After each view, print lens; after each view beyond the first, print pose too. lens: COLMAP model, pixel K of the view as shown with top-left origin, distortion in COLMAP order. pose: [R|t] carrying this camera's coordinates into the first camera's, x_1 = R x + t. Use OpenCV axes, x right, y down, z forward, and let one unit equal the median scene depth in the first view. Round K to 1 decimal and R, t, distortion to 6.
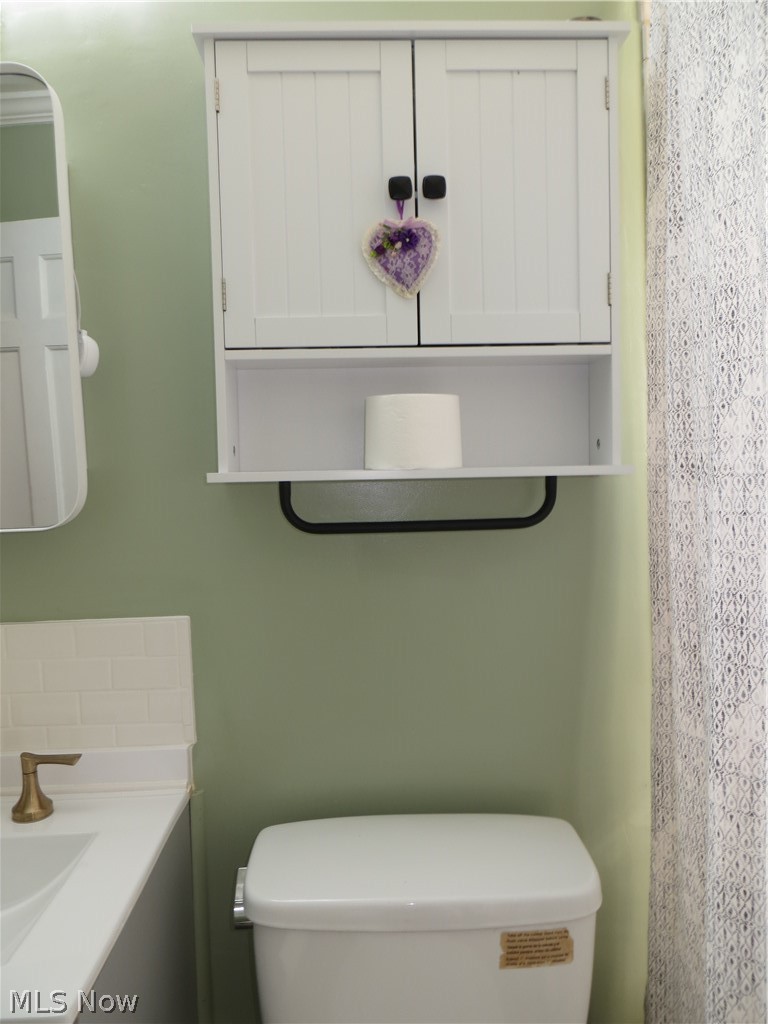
lens RADIAL K [[767.6, 0, 384.2], [0, 767.6, 514.3], [0, 0, 1]] dist [-0.011487, -0.004819]
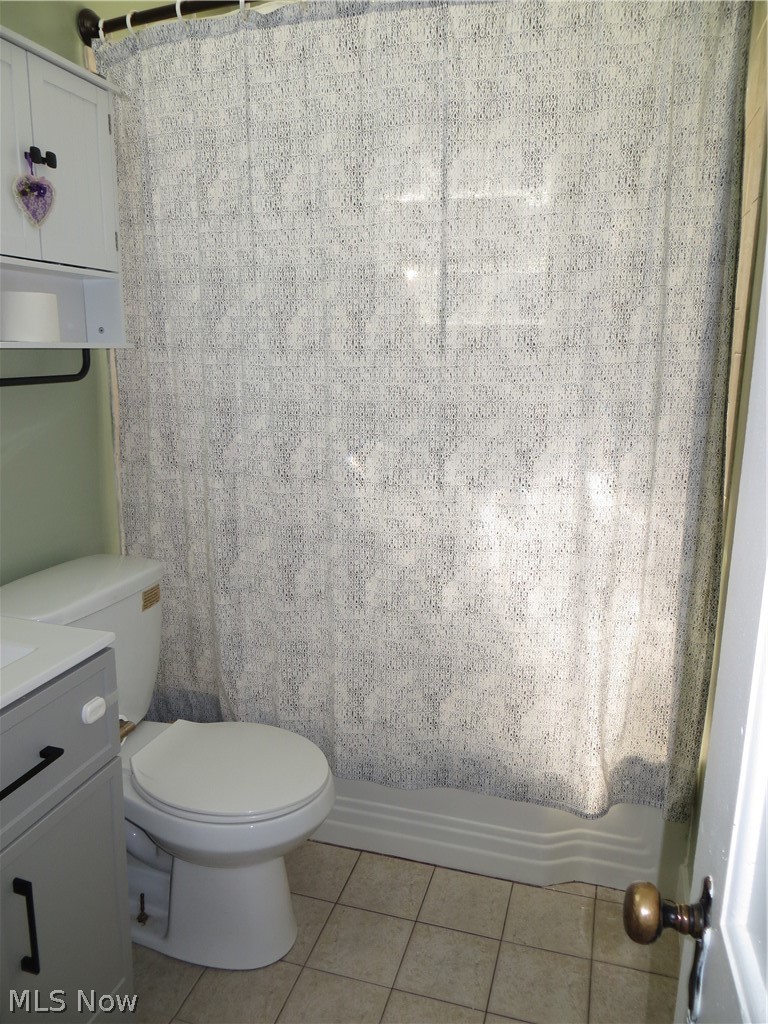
lens RADIAL K [[767.6, 0, 384.1], [0, 767.6, 511.6], [0, 0, 1]] dist [-0.011487, -0.004819]
pose [[0.310558, -0.181068, 0.933149, -1.302838], [0.040054, 0.983311, 0.177471, 0.032635], [-0.949710, -0.017738, 0.312628, -0.152099]]
